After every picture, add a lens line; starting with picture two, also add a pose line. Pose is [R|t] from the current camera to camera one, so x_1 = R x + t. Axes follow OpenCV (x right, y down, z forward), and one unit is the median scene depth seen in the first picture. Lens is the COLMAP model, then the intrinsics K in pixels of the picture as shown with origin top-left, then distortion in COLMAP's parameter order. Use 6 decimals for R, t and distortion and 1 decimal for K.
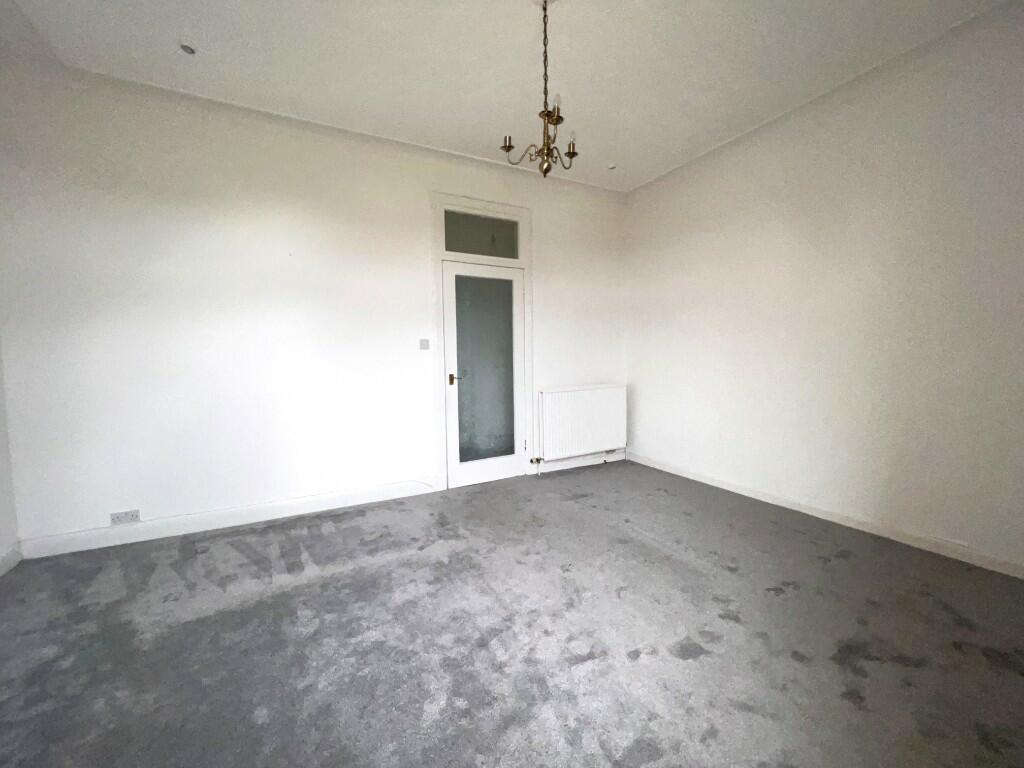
lens RADIAL K [[409.6, 0, 512.0], [0, 409.6, 384.0], [0, 0, 1]] dist [-0.000909, 0.000086]
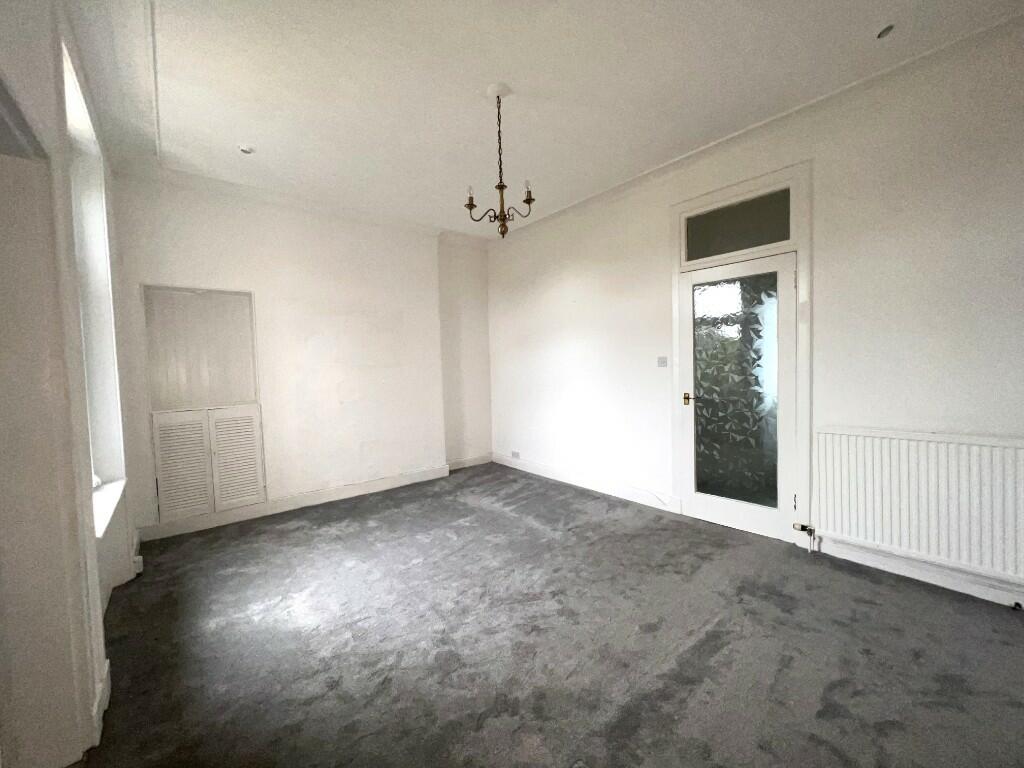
lens RADIAL K [[409.6, 0, 512.0], [0, 409.6, 384.0], [0, 0, 1]] dist [-0.000909, 0.000086]
pose [[0.201440, 0.052805, -0.978076, 0.829846], [-0.043310, 0.998049, 0.044964, -0.084971], [0.978543, 0.033303, 0.203334, 0.513486]]
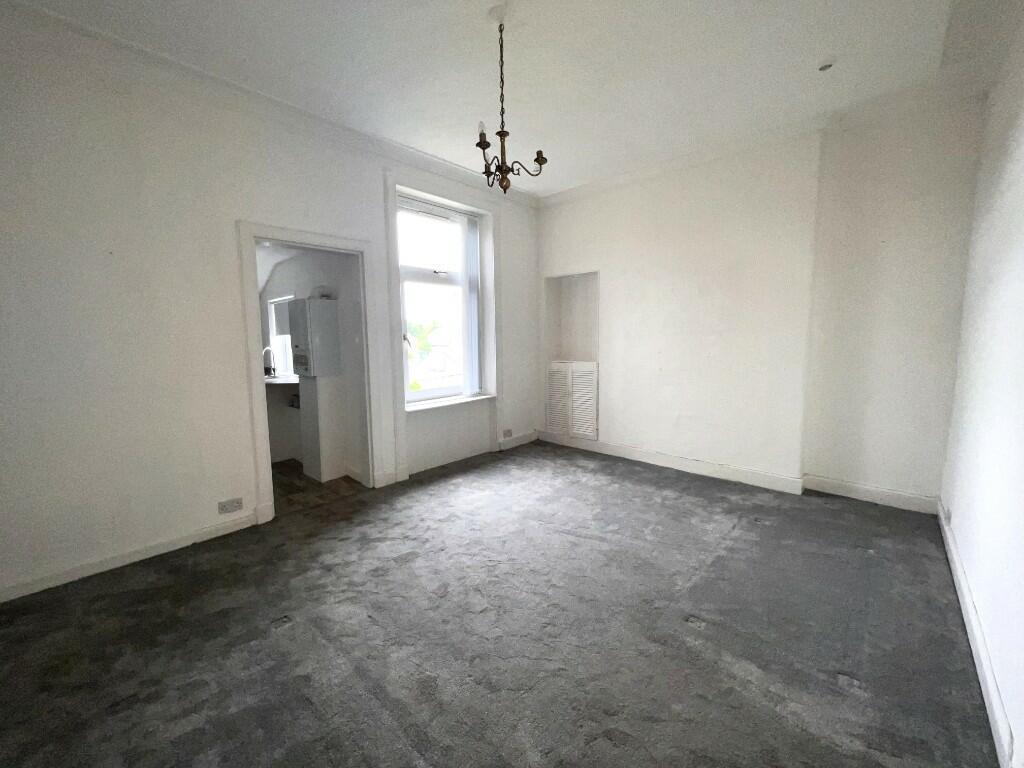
lens RADIAL K [[409.6, 0, 512.0], [0, 409.6, 384.0], [0, 0, 1]] dist [-0.000909, 0.000086]
pose [[-0.941845, 0.060578, -0.330541, 0.286107], [-0.001771, 0.982709, 0.185148, -0.140039], [0.336042, 0.174966, -0.925453, 1.337865]]
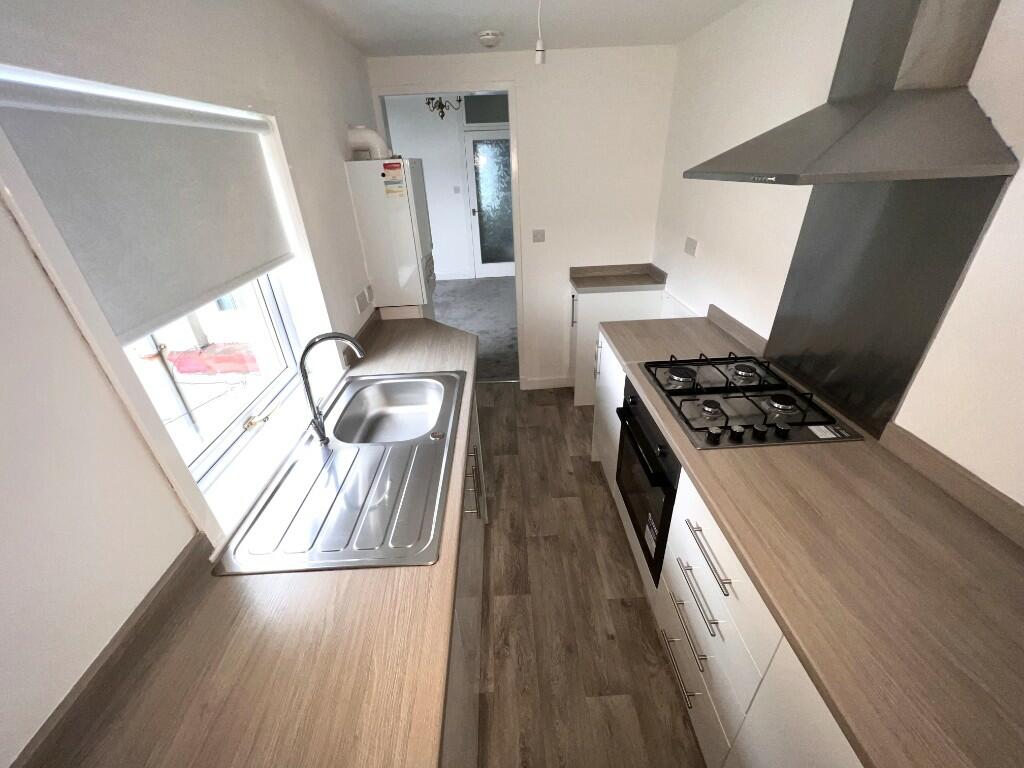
lens RADIAL K [[409.6, 0, 512.0], [0, 409.6, 384.0], [0, 0, 1]] dist [-0.000909, 0.000086]
pose [[0.899156, 0.191180, -0.393660, 0.968089], [-0.005079, 0.904030, 0.427439, -0.113300], [0.437599, -0.382335, 0.813835, -0.703191]]
